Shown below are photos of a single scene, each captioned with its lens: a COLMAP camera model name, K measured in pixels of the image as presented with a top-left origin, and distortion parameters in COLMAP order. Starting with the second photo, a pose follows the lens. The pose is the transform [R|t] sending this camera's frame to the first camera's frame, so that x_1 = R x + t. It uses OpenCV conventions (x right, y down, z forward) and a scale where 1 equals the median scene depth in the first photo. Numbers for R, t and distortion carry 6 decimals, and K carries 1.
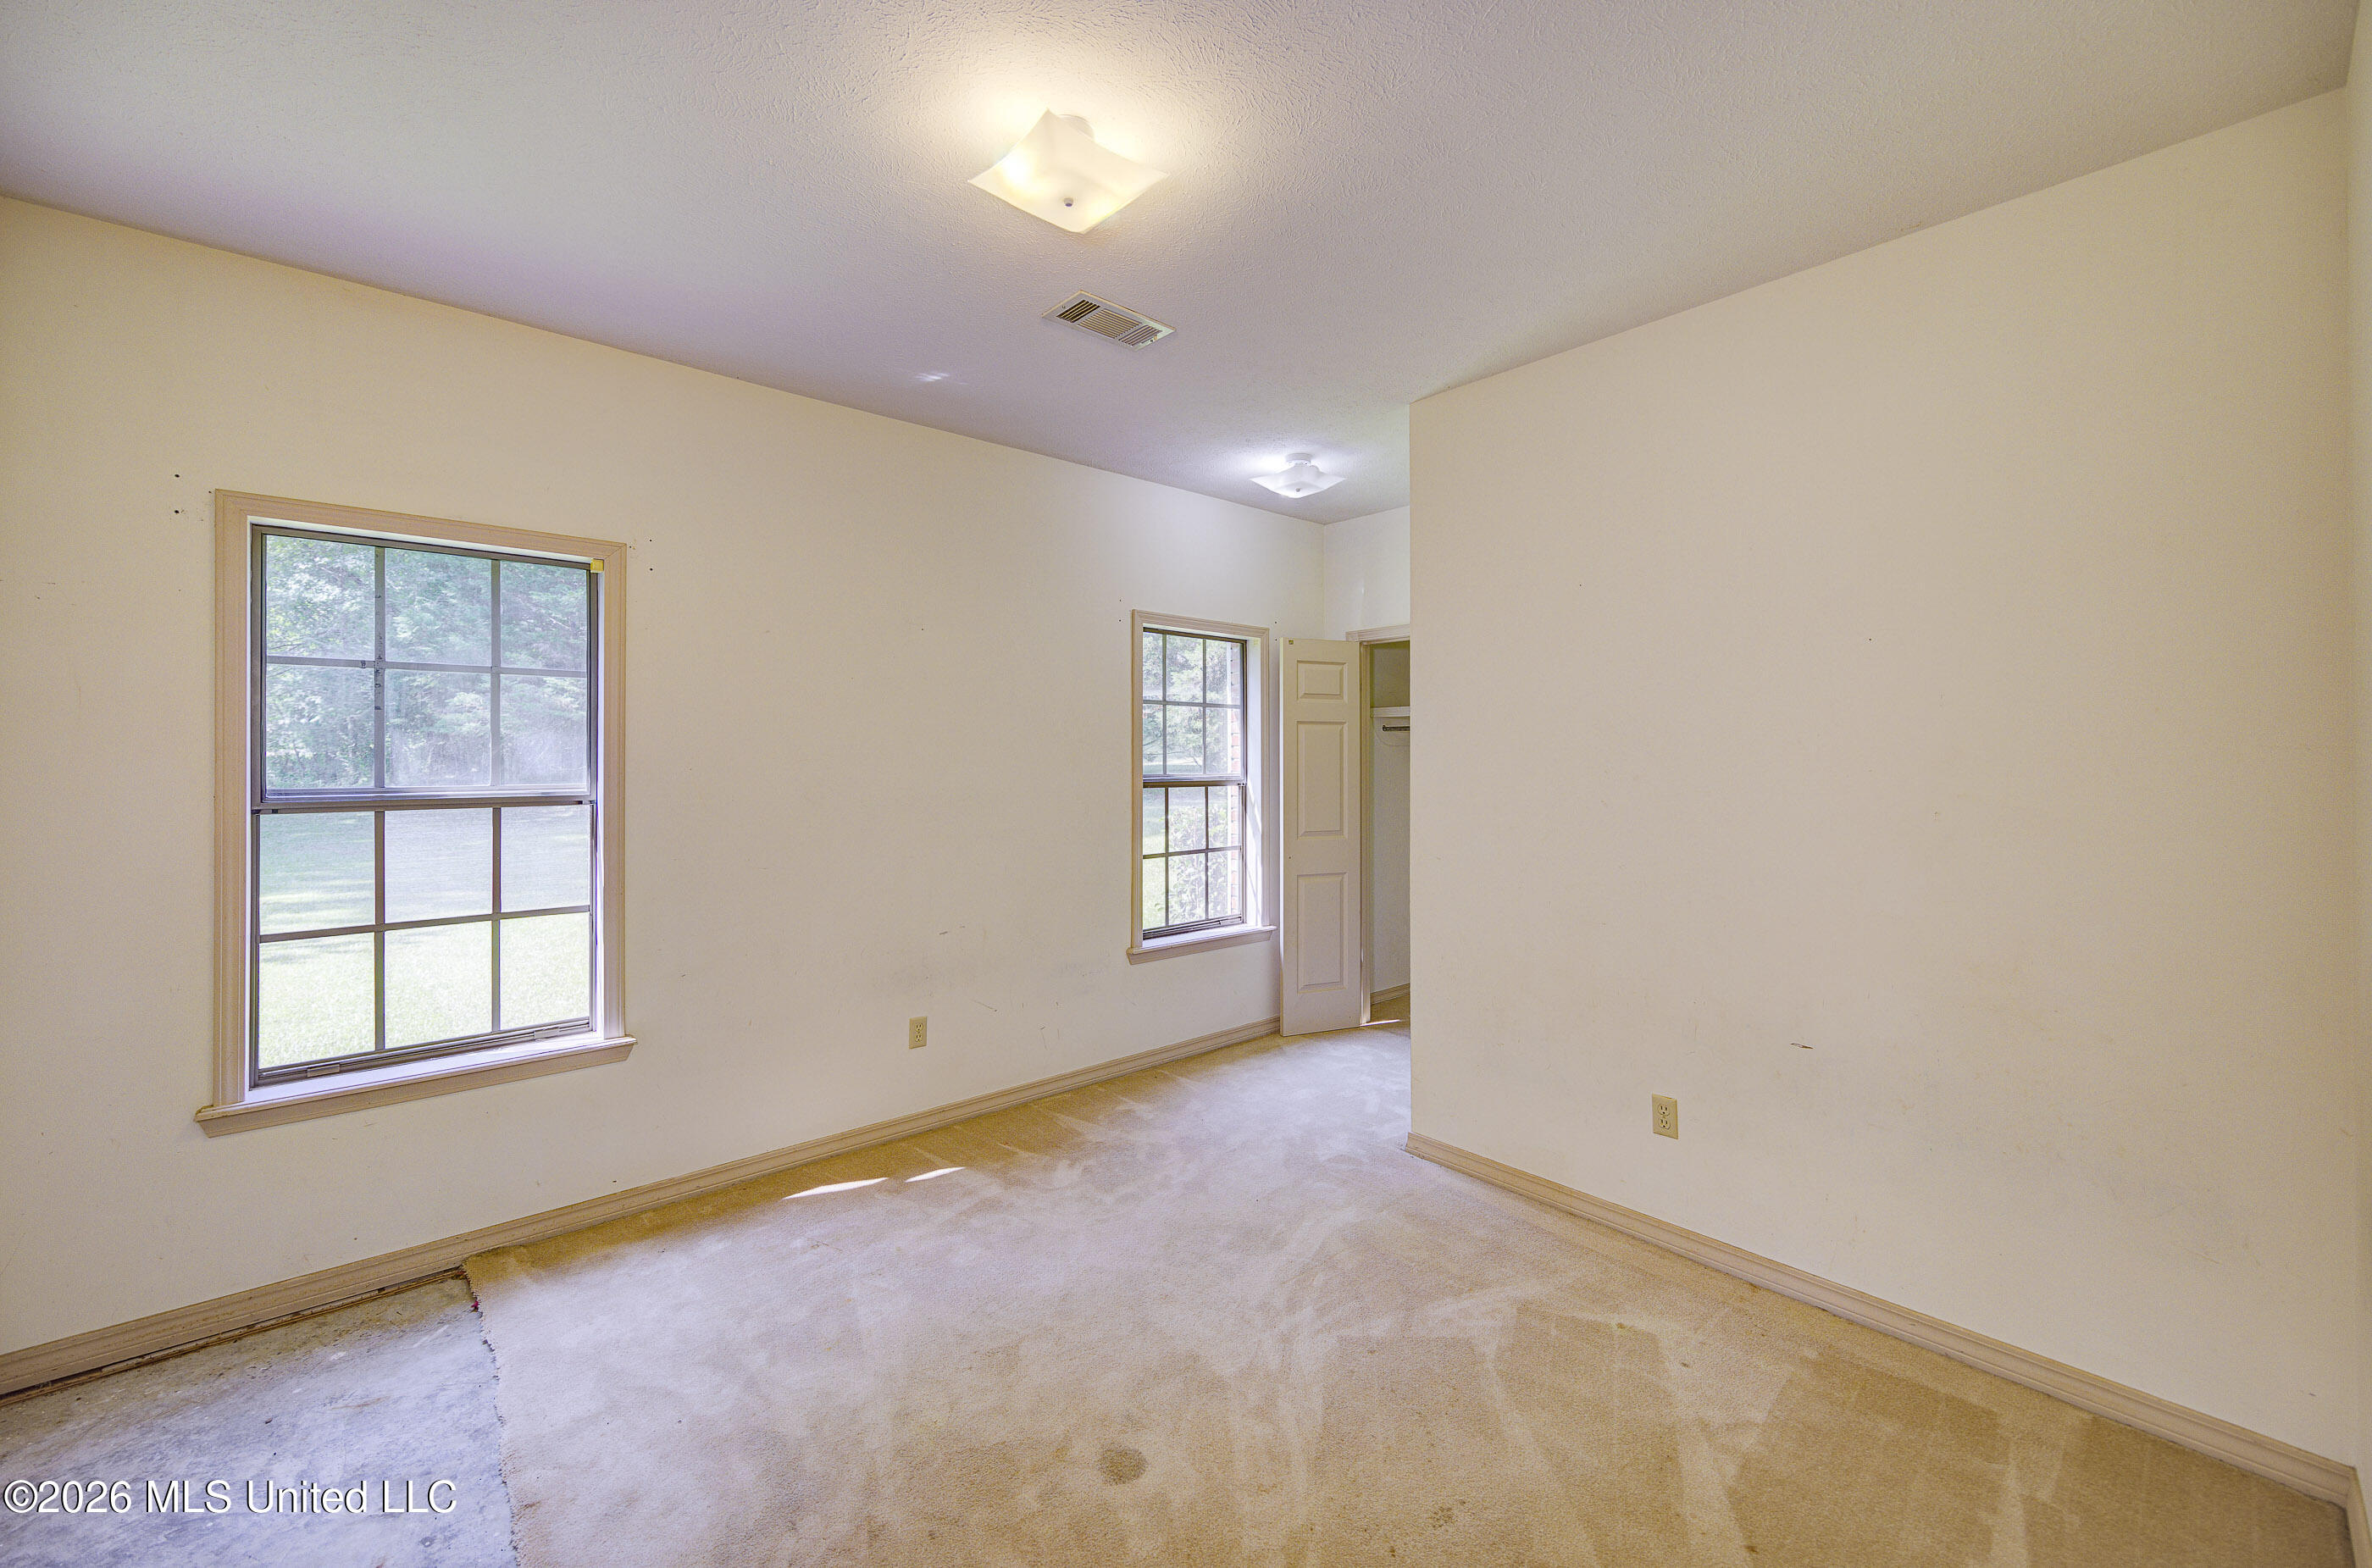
lens RADIAL K [[894.3, 0, 1162.4], [0, 894.3, 758.3], [0, 0, 1]] dist [-0.003483, 0.000159]
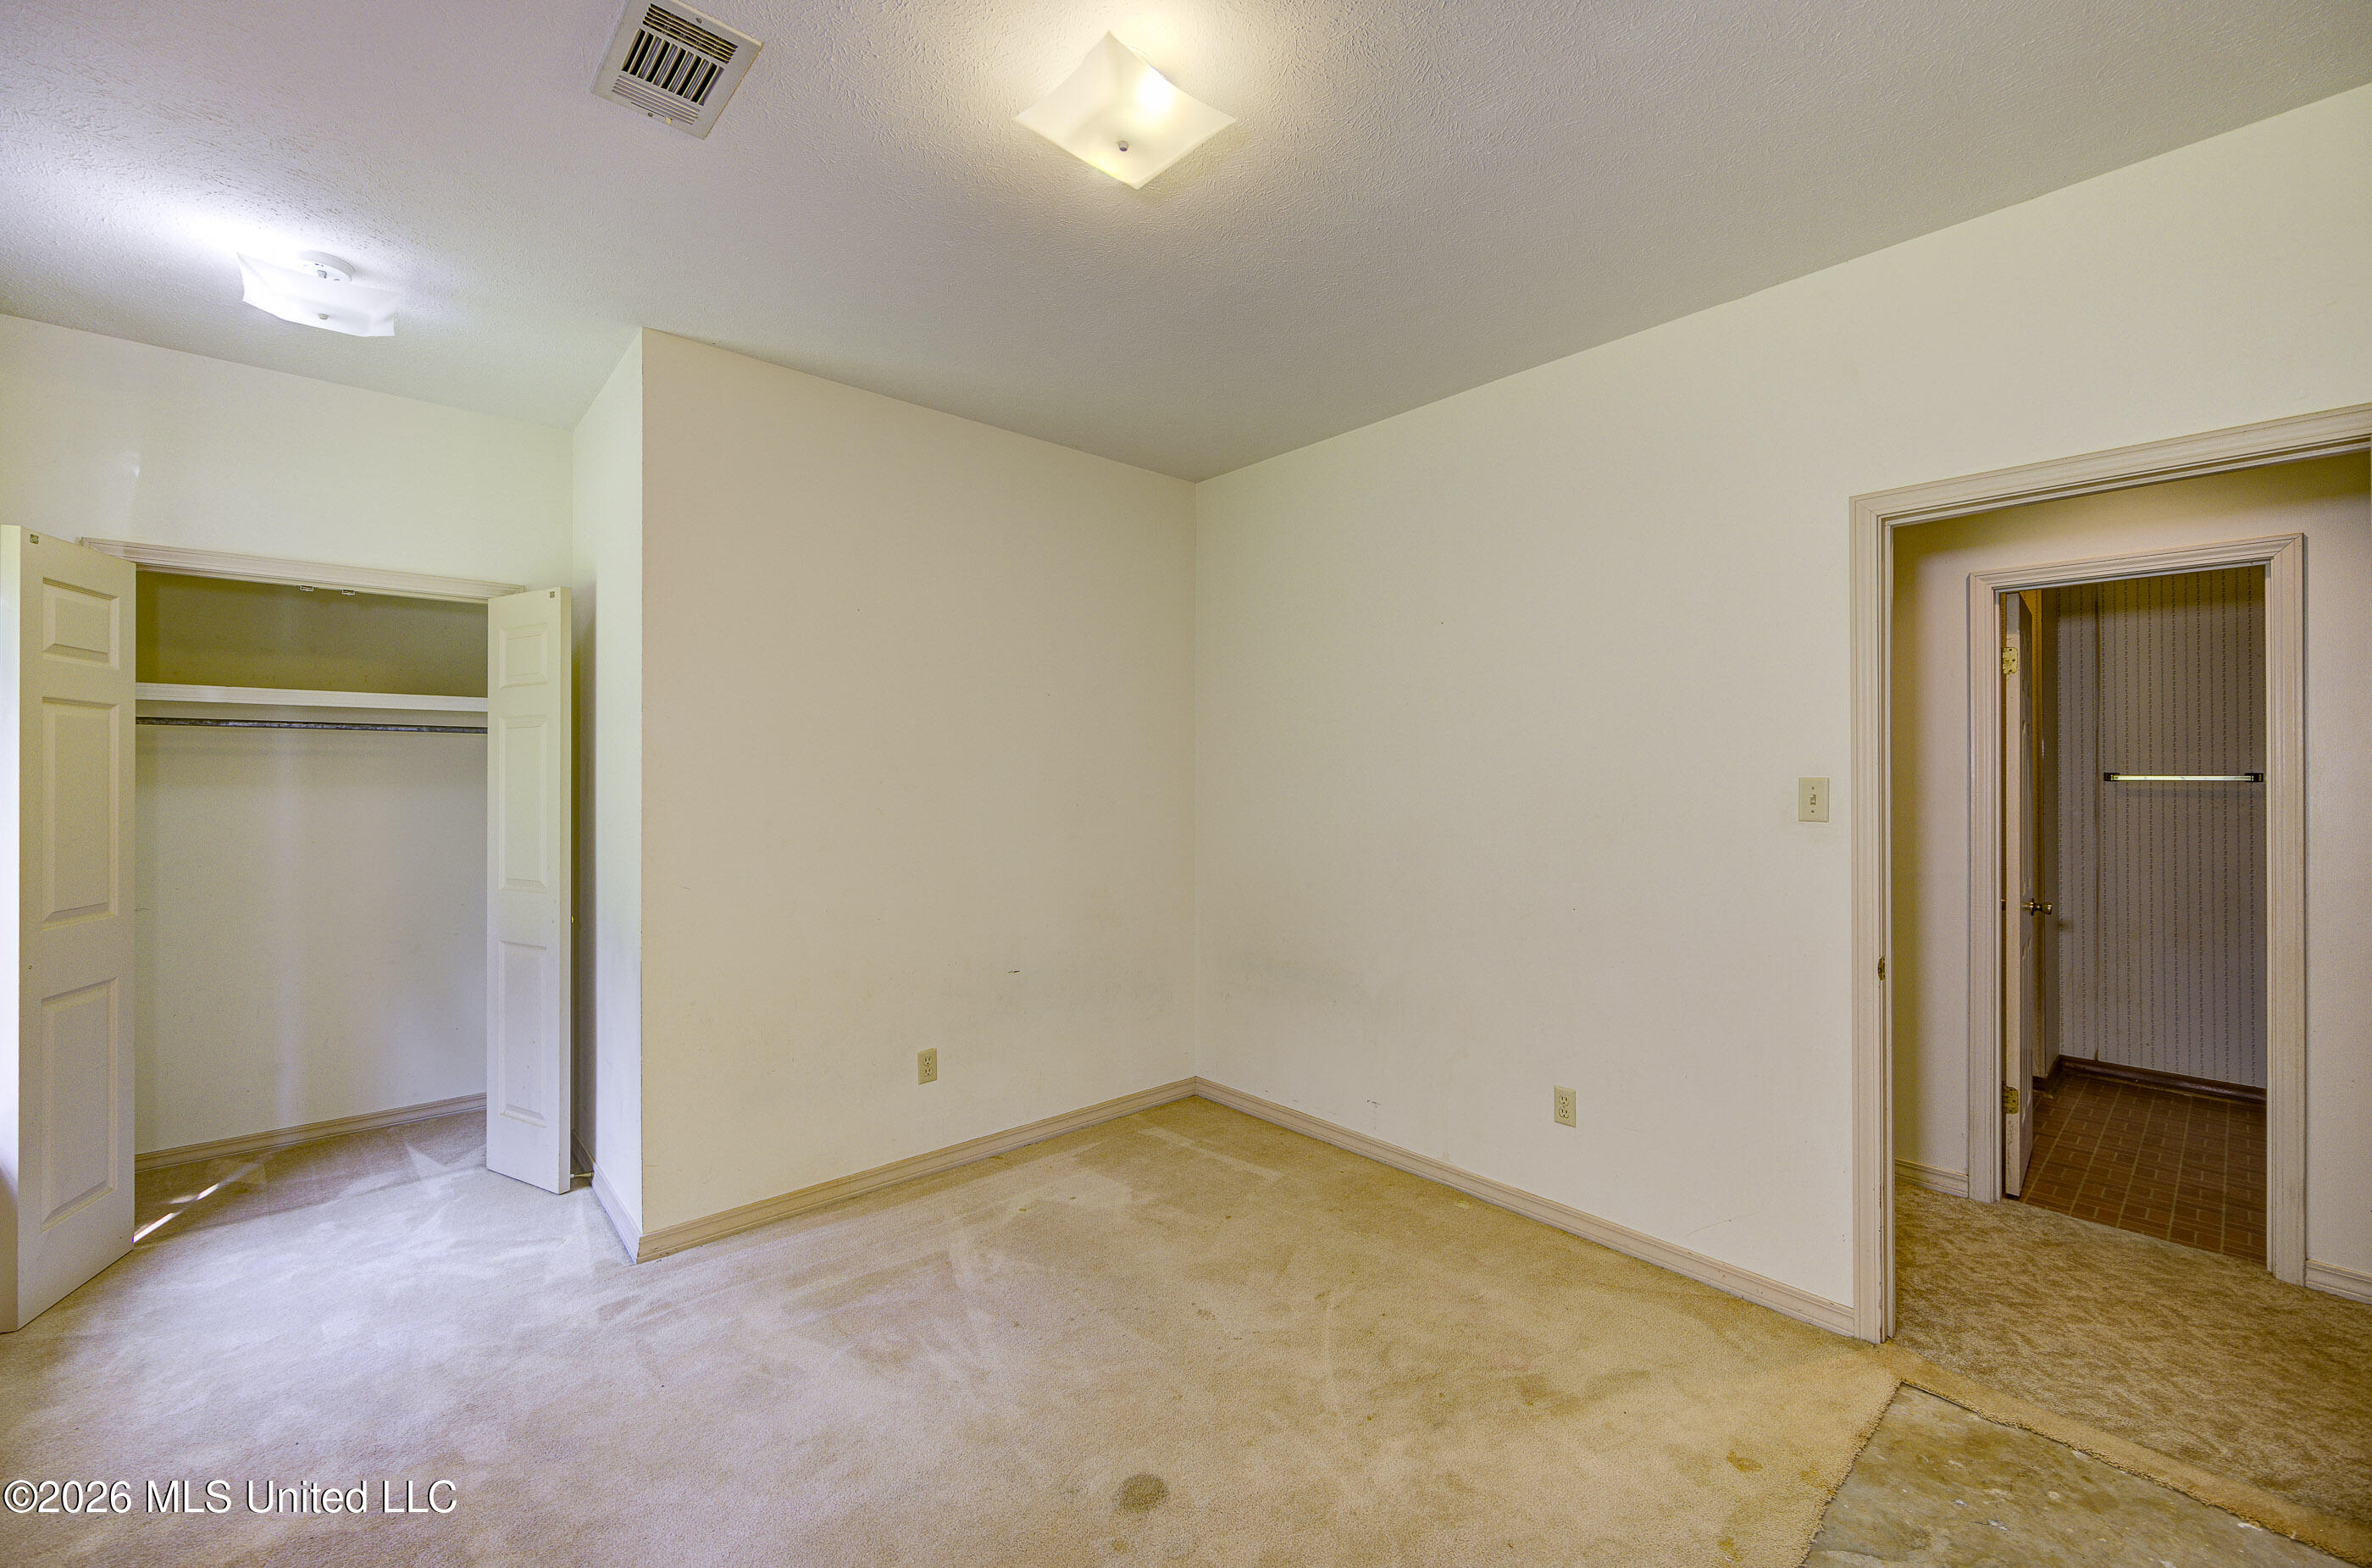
lens RADIAL K [[1017.8, 0, 1174.5], [0, 1017.8, 785.9], [0, 0, 1]] dist [-0.004221, 0.001471]
pose [[-0.008464, -0.015683, 0.999841, -0.649081], [0.002057, 0.999875, 0.015701, 0.001030], [-0.999962, 0.002190, -0.008430, 0.543672]]
